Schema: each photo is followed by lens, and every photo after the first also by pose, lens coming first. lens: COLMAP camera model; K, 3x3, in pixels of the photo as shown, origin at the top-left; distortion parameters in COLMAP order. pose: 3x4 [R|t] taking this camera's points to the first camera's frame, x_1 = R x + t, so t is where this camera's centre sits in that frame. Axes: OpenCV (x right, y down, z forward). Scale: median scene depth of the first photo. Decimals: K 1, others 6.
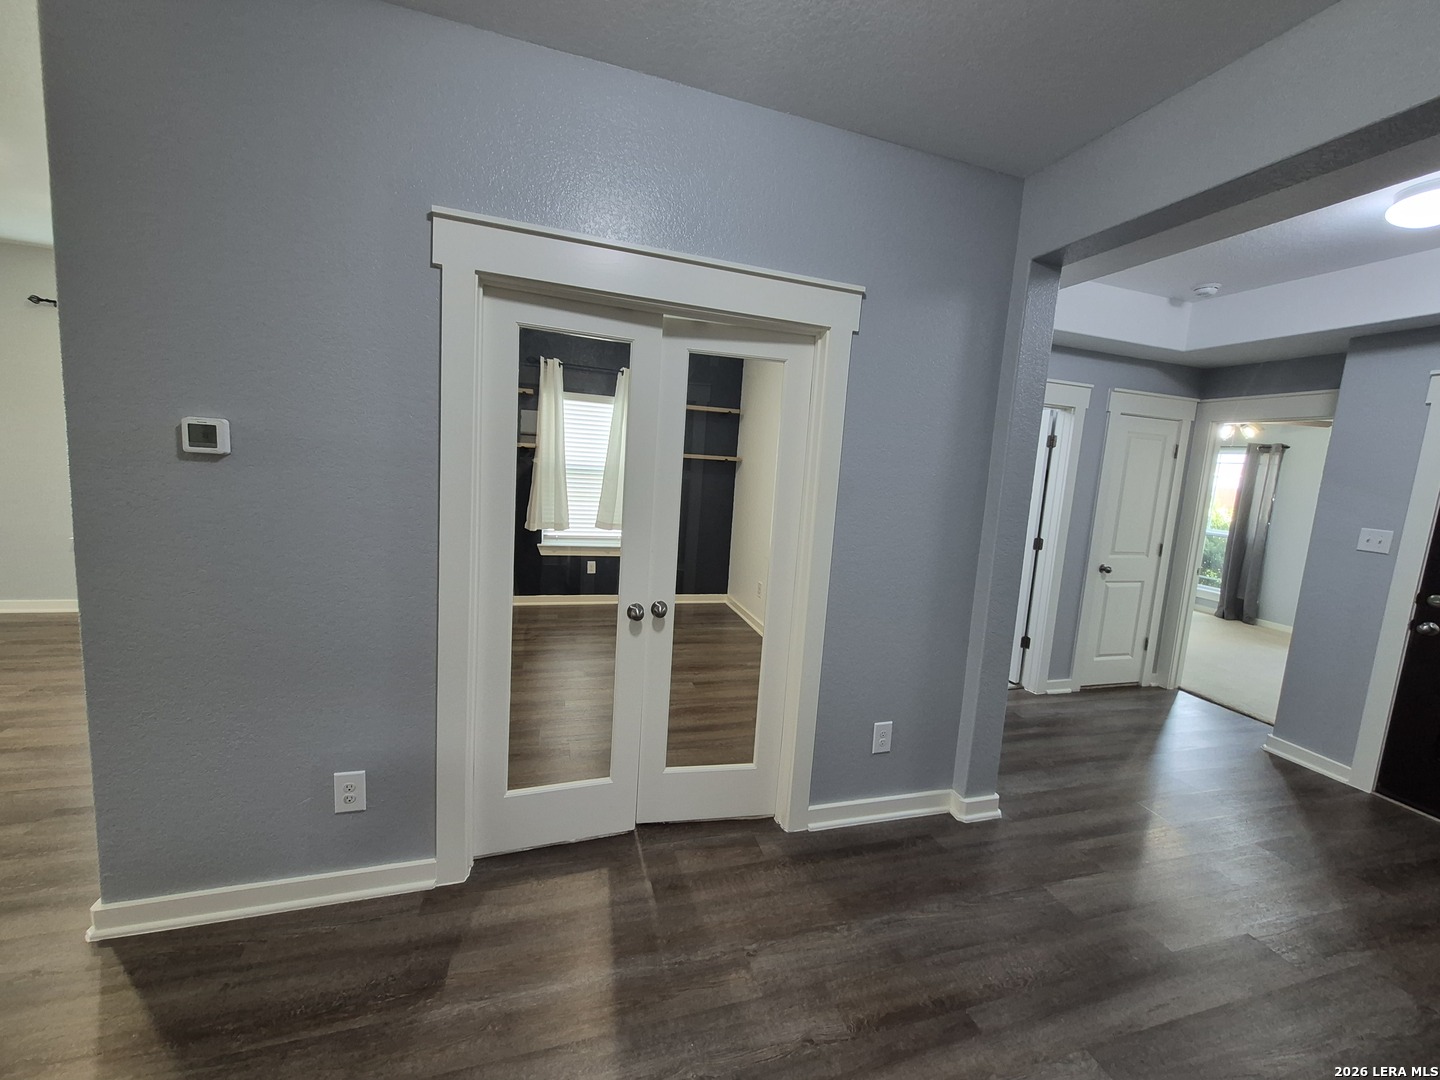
lens RADIAL K [[560.5, 0, 727.7], [0, 560.5, 530.3], [0, 0, 1]] dist [0.000639, 0.000740]
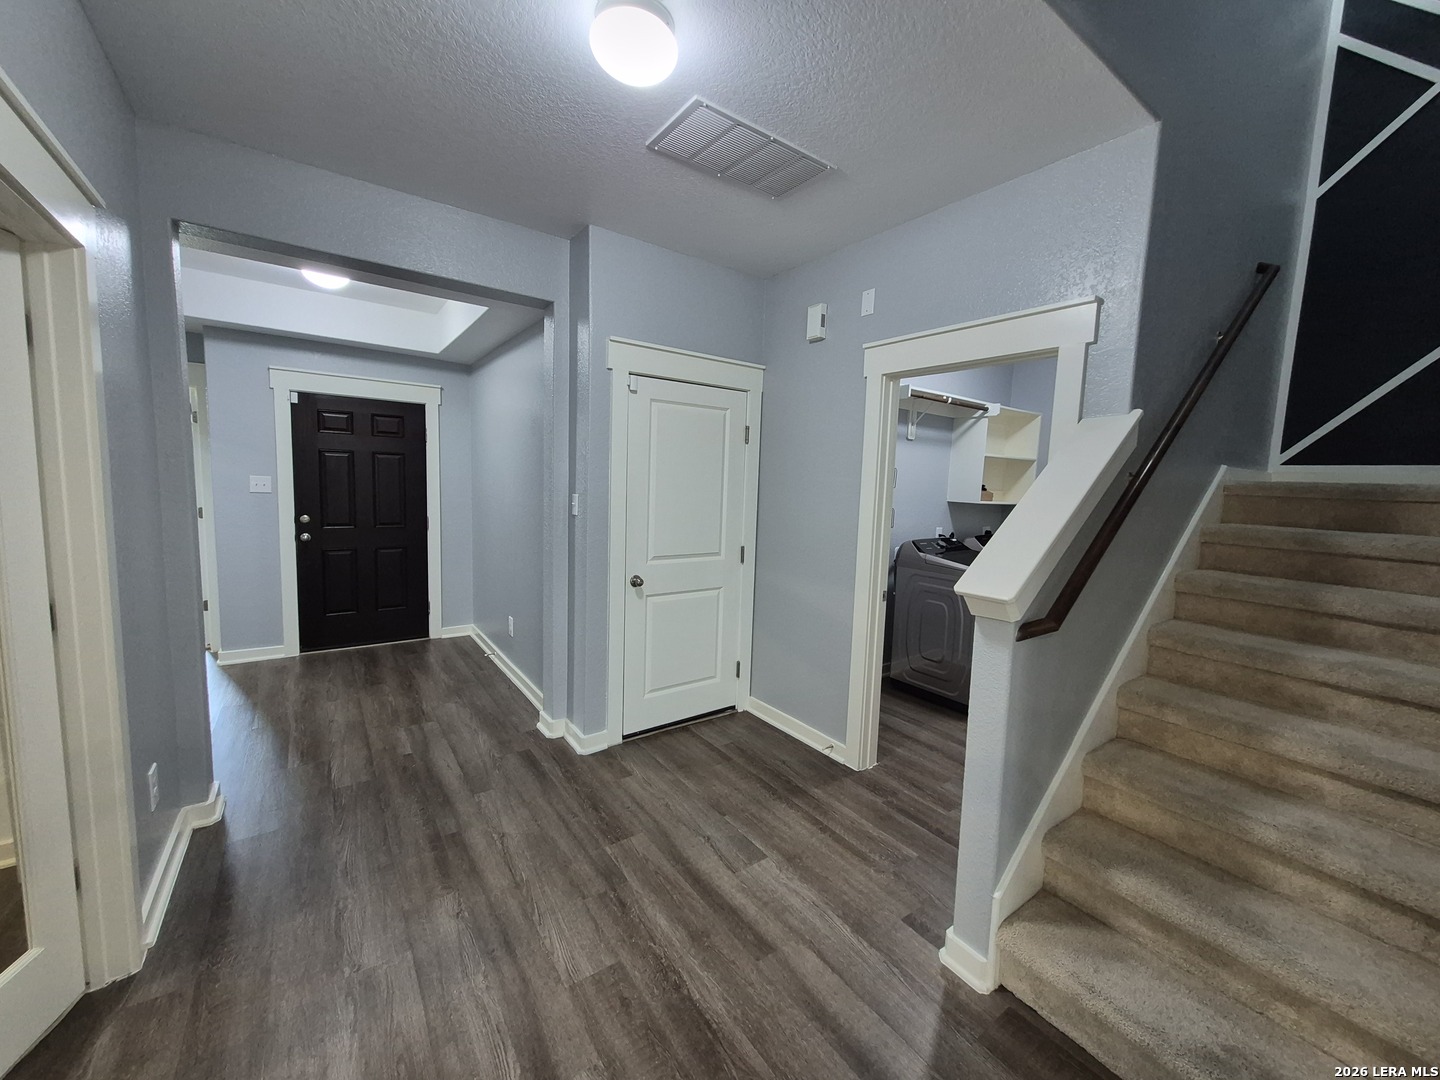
lens RADIAL K [[560.5, 0, 727.7], [0, 560.5, 530.3], [0, 0, 1]] dist [0.000639, 0.000740]
pose [[-0.319947, -0.165547, 0.932860, -0.134683], [0.054997, 0.979711, 0.192723, -0.018862], [-0.945838, 0.112966, -0.304351, 0.087759]]
